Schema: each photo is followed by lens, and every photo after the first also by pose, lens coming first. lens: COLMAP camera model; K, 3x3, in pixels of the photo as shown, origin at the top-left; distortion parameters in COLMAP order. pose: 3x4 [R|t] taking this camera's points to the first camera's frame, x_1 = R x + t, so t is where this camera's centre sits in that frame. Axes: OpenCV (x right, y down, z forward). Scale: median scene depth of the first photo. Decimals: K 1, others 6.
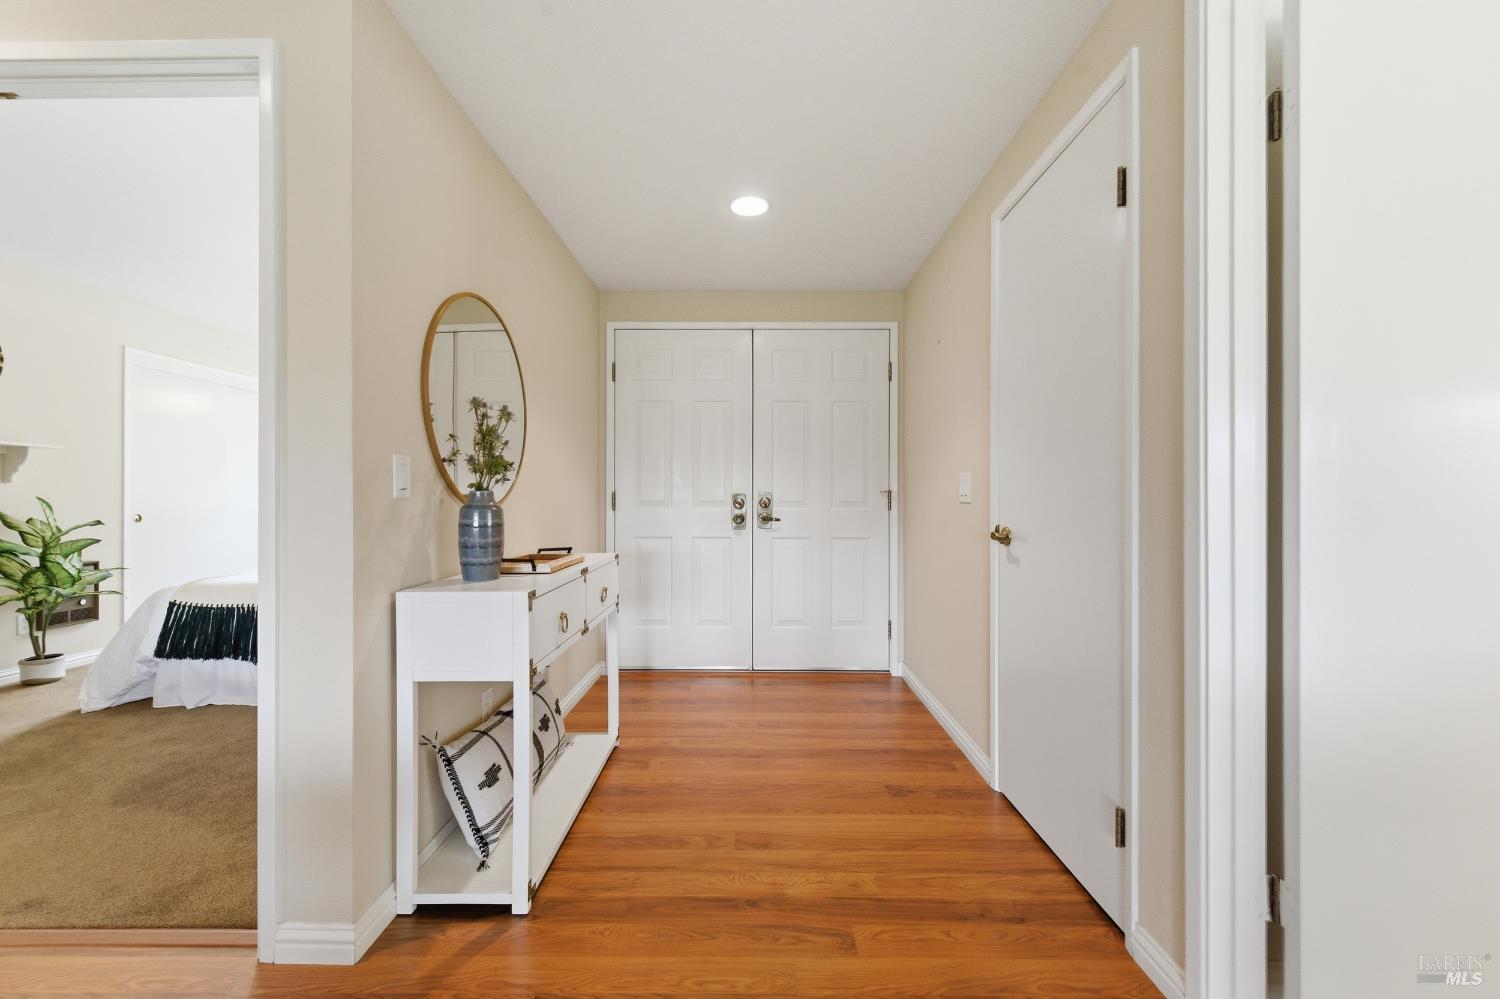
lens RADIAL K [[586.4, 0, 749.3], [0, 586.4, 497.2], [0, 0, 1]] dist [0.002889, -0.000375]
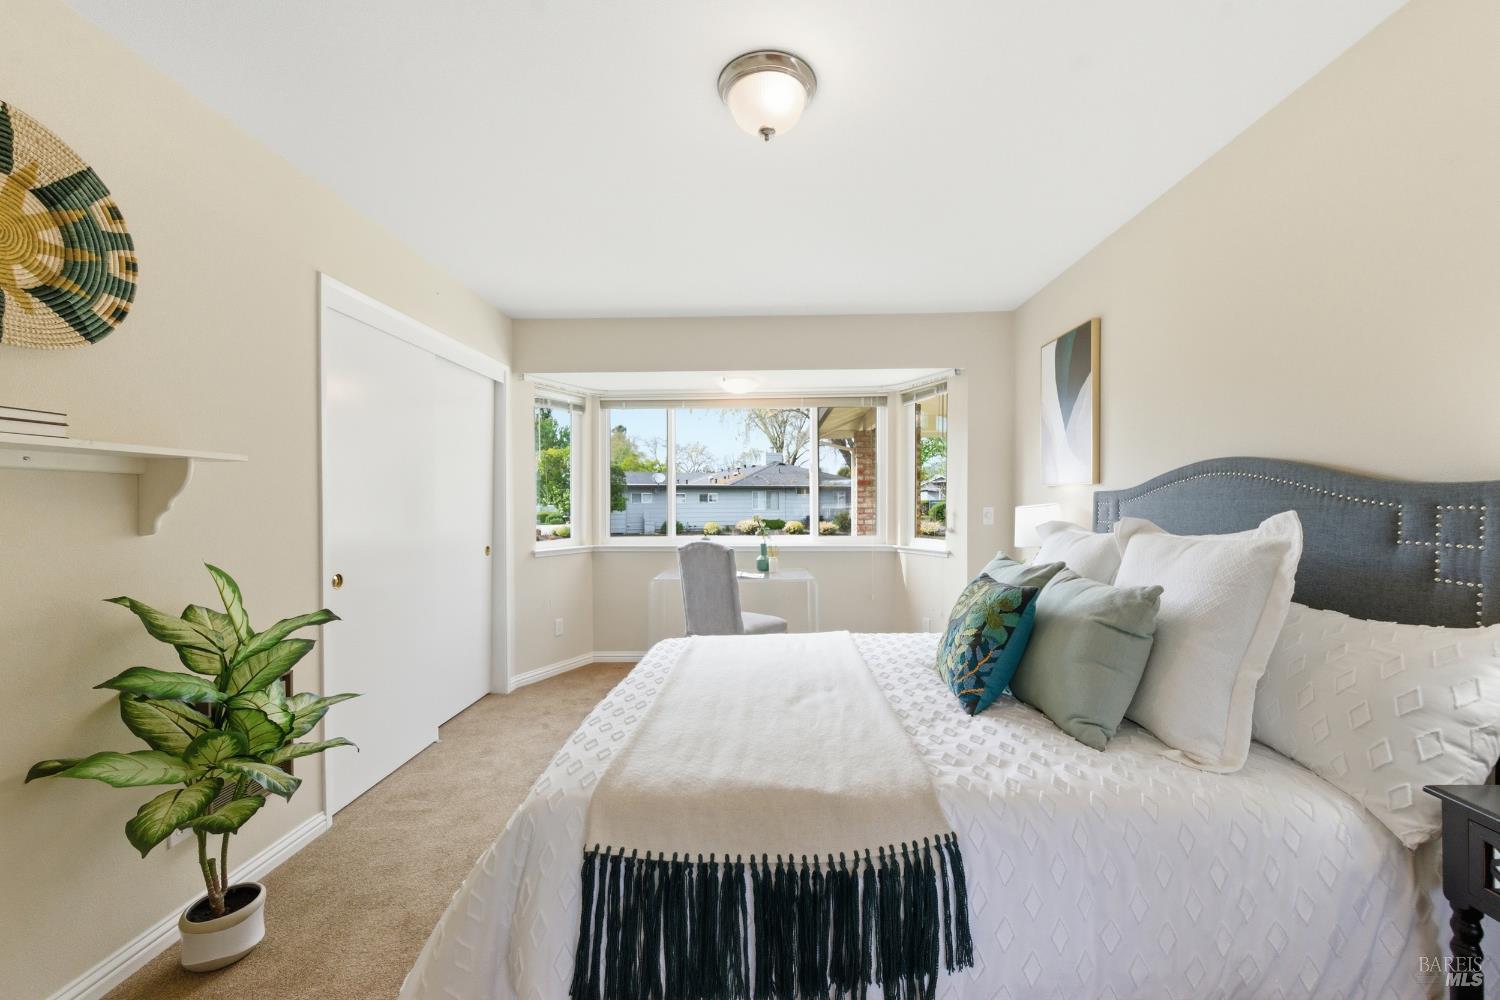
lens RADIAL K [[578.7, 0, 750.0], [0, 578.7, 500.0], [0, 0, 1]] dist [-0.001788, -0.000321]
pose [[0.999794, -0.008046, -0.018646, -0.770870], [0.008189, 0.999937, 0.007624, -0.052055], [0.018583, -0.007775, 0.999797, 0.549461]]
